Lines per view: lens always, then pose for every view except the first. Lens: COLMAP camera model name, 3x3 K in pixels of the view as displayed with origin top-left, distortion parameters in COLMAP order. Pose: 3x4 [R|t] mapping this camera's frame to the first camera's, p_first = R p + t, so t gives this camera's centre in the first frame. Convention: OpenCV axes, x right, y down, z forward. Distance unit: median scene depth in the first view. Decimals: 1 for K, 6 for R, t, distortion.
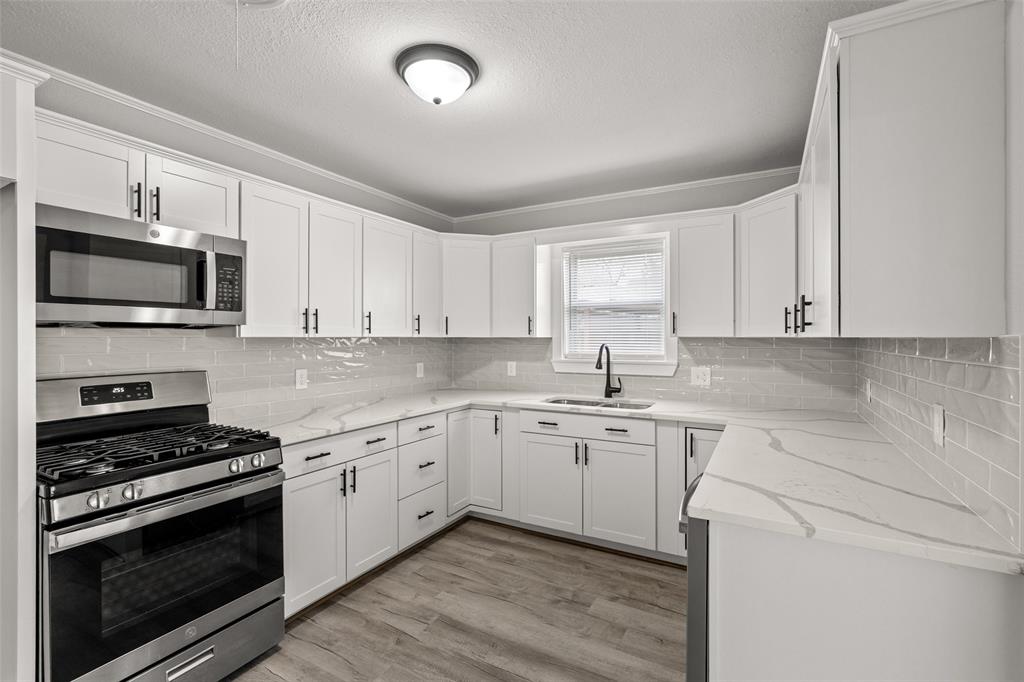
lens RADIAL K [[458.6, 0, 505.2], [0, 458.6, 339.7], [0, 0, 1]] dist [-0.003383, 0.002142]
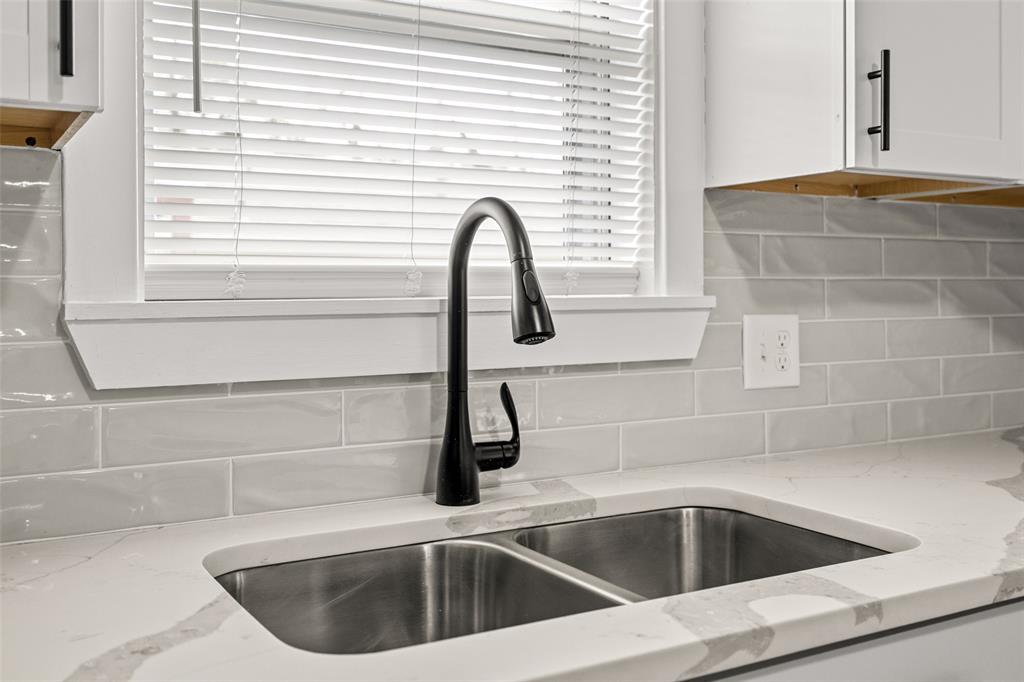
lens RADIAL K [[1034.1, 0, 512.6], [0, 1034.1, 334.6], [0, 0, 1]] dist [-0.000126, 0.000000]
pose [[0.490568, -0.040153, 0.870477, -0.136480], [0.005634, 0.999063, 0.042909, 0.049395], [-0.871385, -0.016146, 0.490334, 0.905719]]
